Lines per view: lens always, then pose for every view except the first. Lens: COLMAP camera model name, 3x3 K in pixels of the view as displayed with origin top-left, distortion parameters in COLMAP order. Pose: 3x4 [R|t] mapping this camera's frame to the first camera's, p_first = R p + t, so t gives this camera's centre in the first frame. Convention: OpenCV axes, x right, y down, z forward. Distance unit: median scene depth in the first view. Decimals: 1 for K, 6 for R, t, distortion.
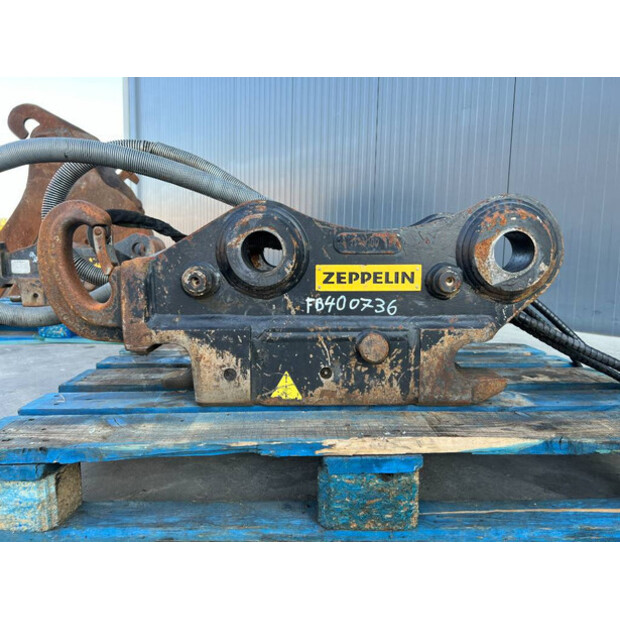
lens RADIAL K [[470.4, 0, 313.5], [0, 470.4, 313.6], [0, 0, 1]] dist [0.048676, -0.060044]
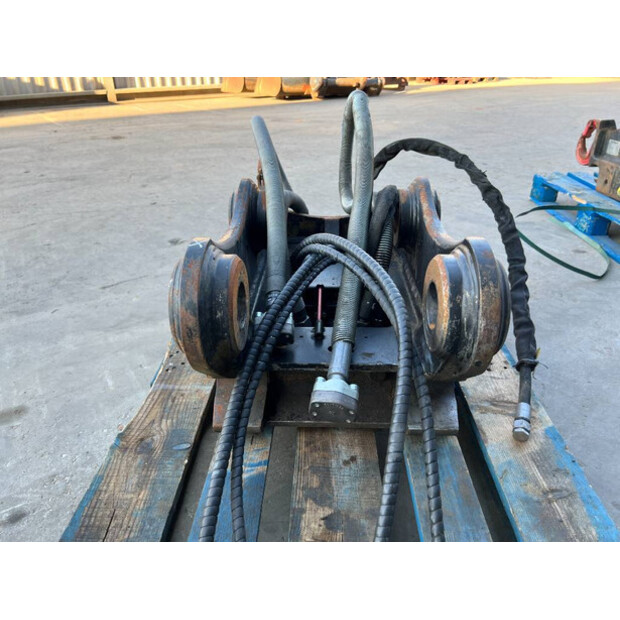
lens RADIAL K [[470.4, 0, 307.2], [0, 470.4, 310.5], [0, 0, 1]] dist [0.048676, -0.060044]
pose [[-0.059221, 0.468660, -0.881392, 1.161484], [-0.108990, 0.874627, 0.472386, -0.548861], [0.992277, 0.124038, -0.000717, 1.197397]]
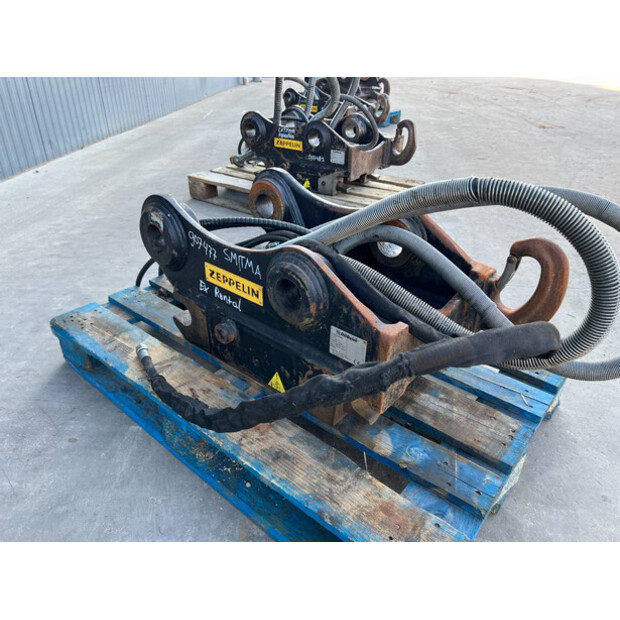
lens RADIAL K [[470.4, 0, 310.3], [0, 470.4, 309.8], [0, 0, 1]] dist [0.048676, -0.060044]
pose [[-0.752553, -0.343499, 0.561847, -0.780483], [0.055260, 0.817233, 0.573652, -0.793056], [-0.656209, 0.462751, -0.596030, 2.143075]]
